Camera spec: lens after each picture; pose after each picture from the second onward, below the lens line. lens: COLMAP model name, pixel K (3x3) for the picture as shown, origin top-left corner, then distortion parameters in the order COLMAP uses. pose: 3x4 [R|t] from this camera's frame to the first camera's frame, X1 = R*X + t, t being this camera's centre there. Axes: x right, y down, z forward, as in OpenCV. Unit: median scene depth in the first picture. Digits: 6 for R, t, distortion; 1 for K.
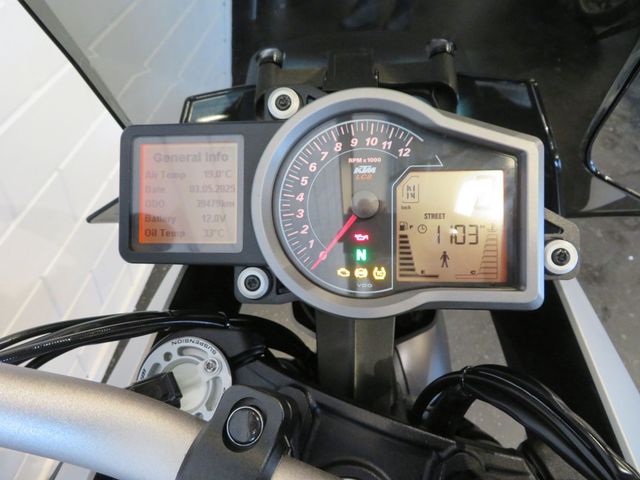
lens RADIAL K [[475.4, 0, 320.0], [0, 475.4, 240.0], [0, 0, 1]] dist [-0.005215, -0.001853]
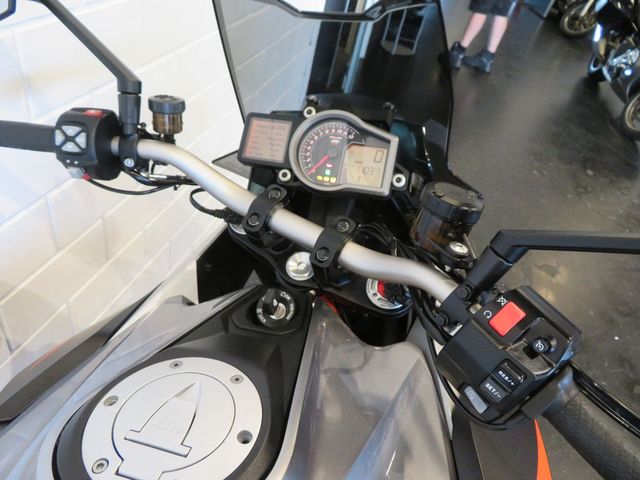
lens RADIAL K [[460.8, 0, 320.0], [0, 460.8, 240.0], [0, 0, 1]] dist [-0.007949, 0.002774]
pose [[0.979493, 0.177598, -0.095142, 0.347253], [-0.188233, 0.975033, -0.117810, 0.689624], [0.071844, 0.133303, 0.988468, -1.420616]]
